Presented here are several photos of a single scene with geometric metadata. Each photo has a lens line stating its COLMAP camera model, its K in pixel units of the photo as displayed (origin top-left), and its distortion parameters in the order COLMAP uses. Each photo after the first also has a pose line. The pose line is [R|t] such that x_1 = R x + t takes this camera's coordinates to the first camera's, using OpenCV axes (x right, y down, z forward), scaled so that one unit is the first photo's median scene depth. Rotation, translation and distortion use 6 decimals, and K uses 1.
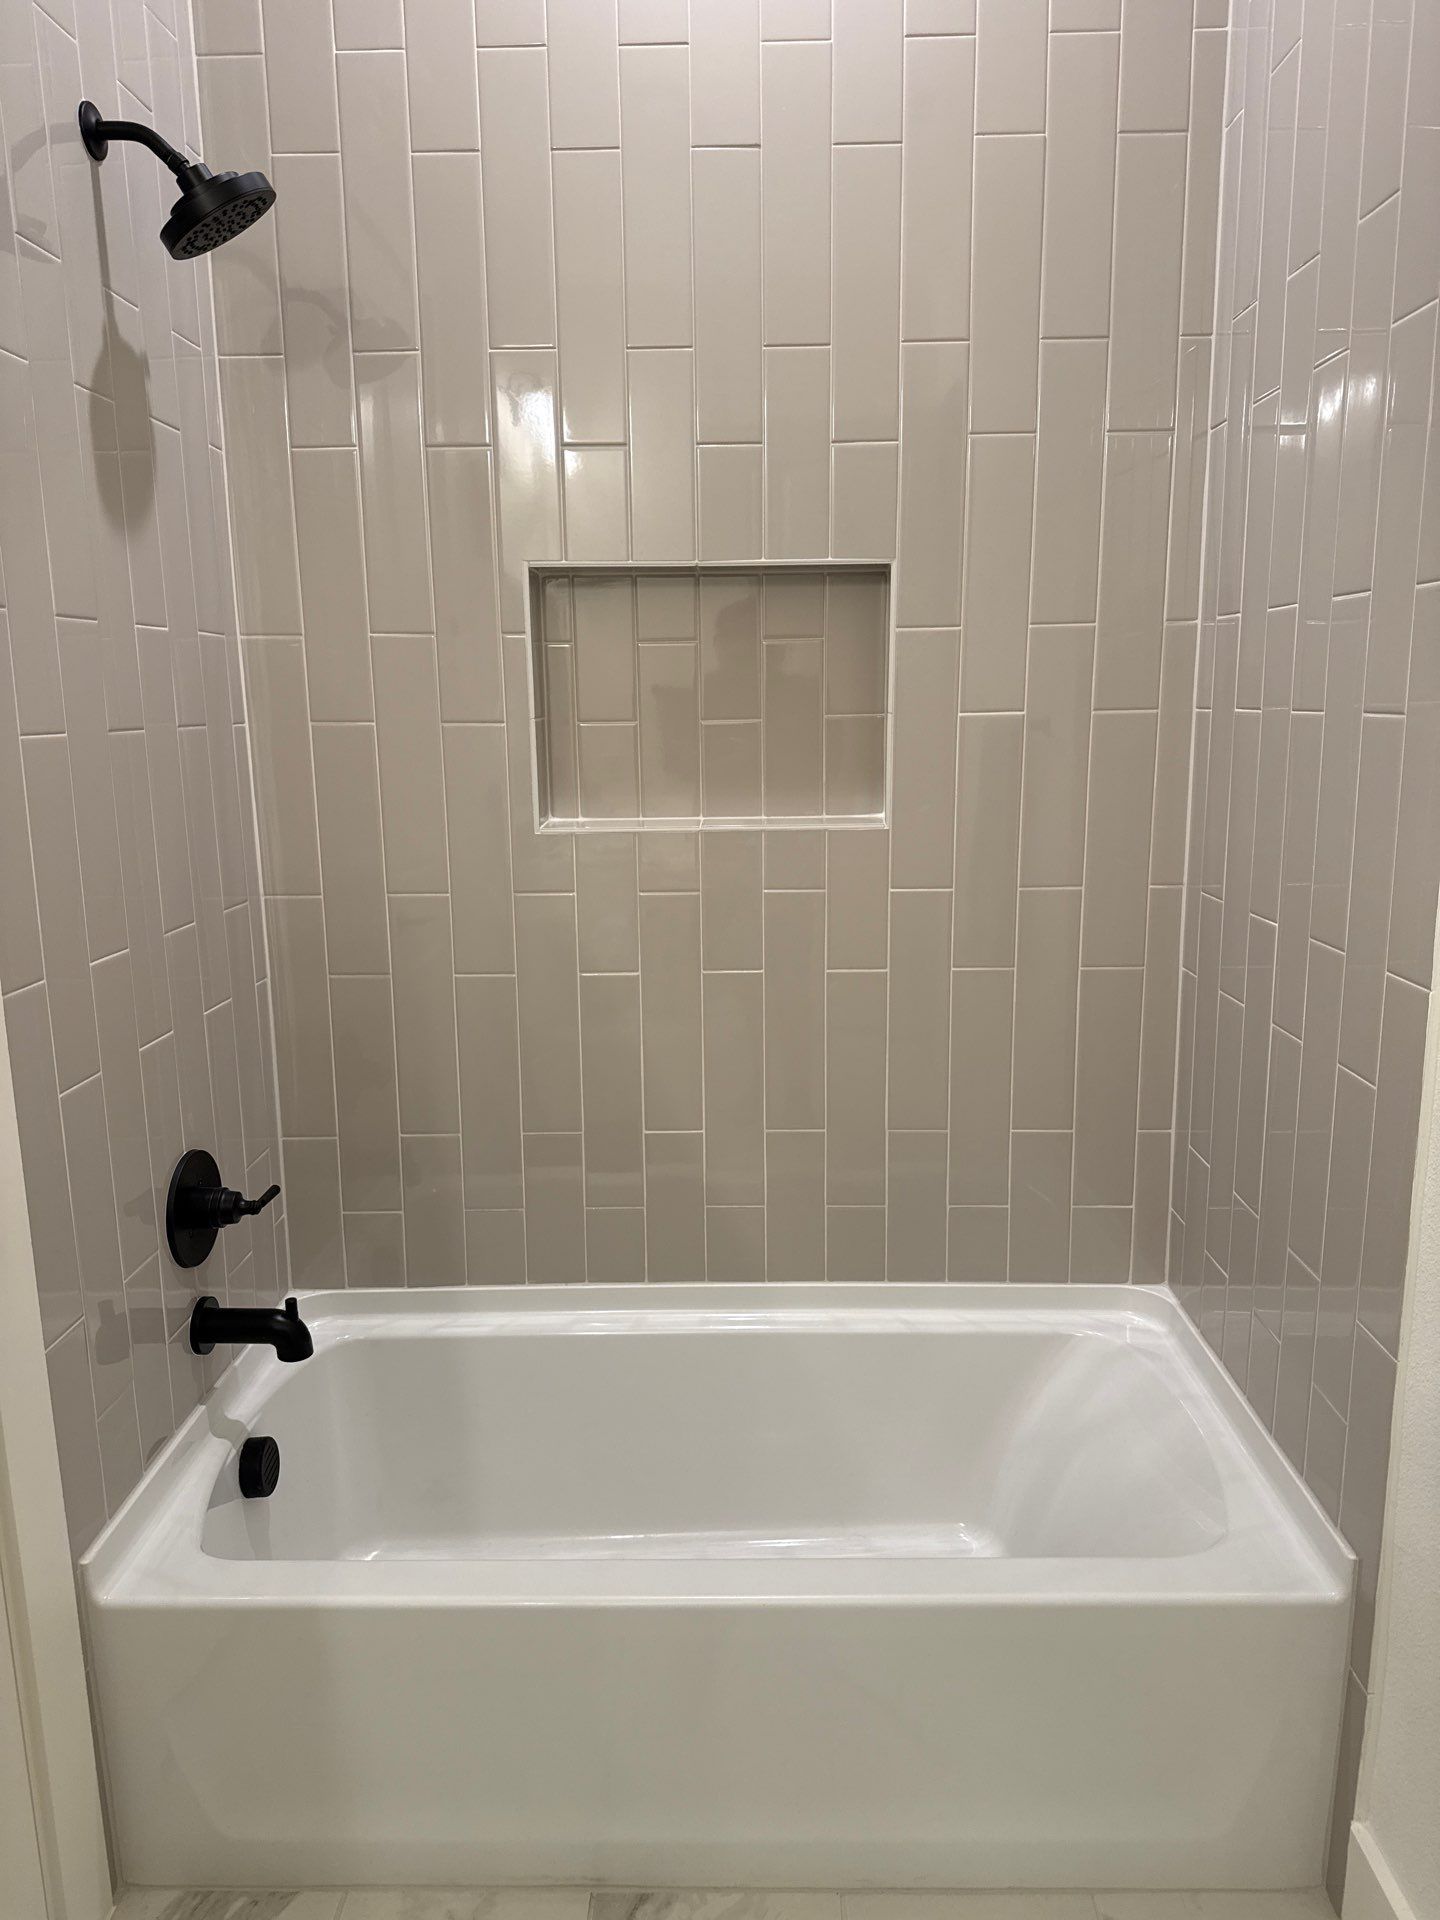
lens RADIAL K [[1339.3, 0, 720.0], [0, 1339.3, 960.0], [0, 0, 1]] dist [0.060622, -0.089836]
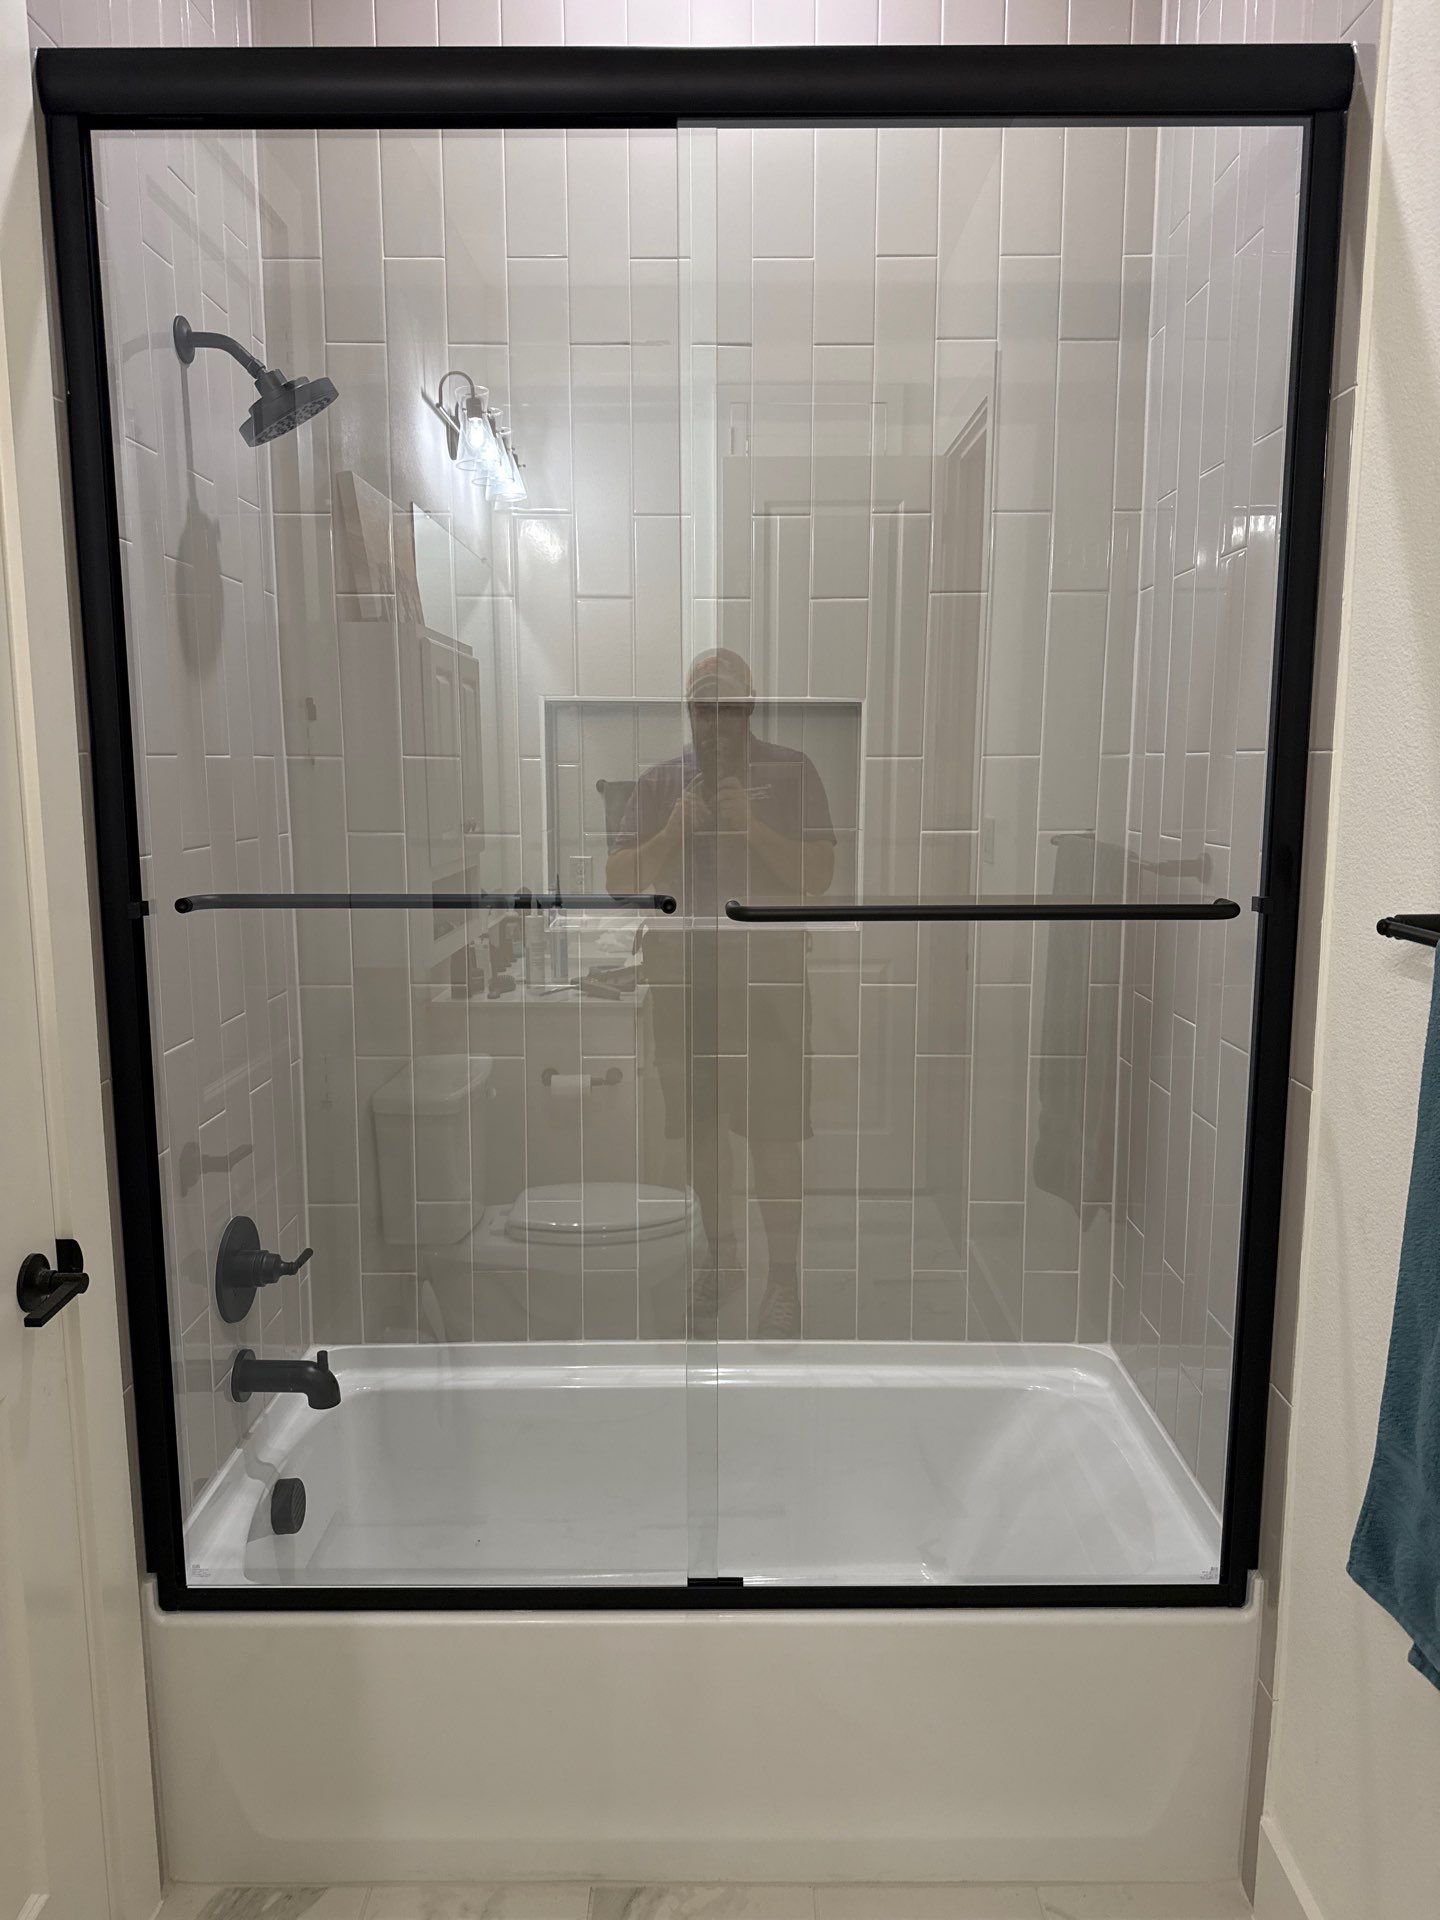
lens RADIAL K [[1339.3, 0, 720.0], [0, 1339.3, 960.0], [0, 0, 1]] dist [0.060622, -0.089836]
pose [[0.999757, 0.009525, 0.019898, -0.014895], [-0.008583, 0.998862, -0.046907, -0.021813], [-0.020322, 0.046724, 0.998701, -0.131759]]
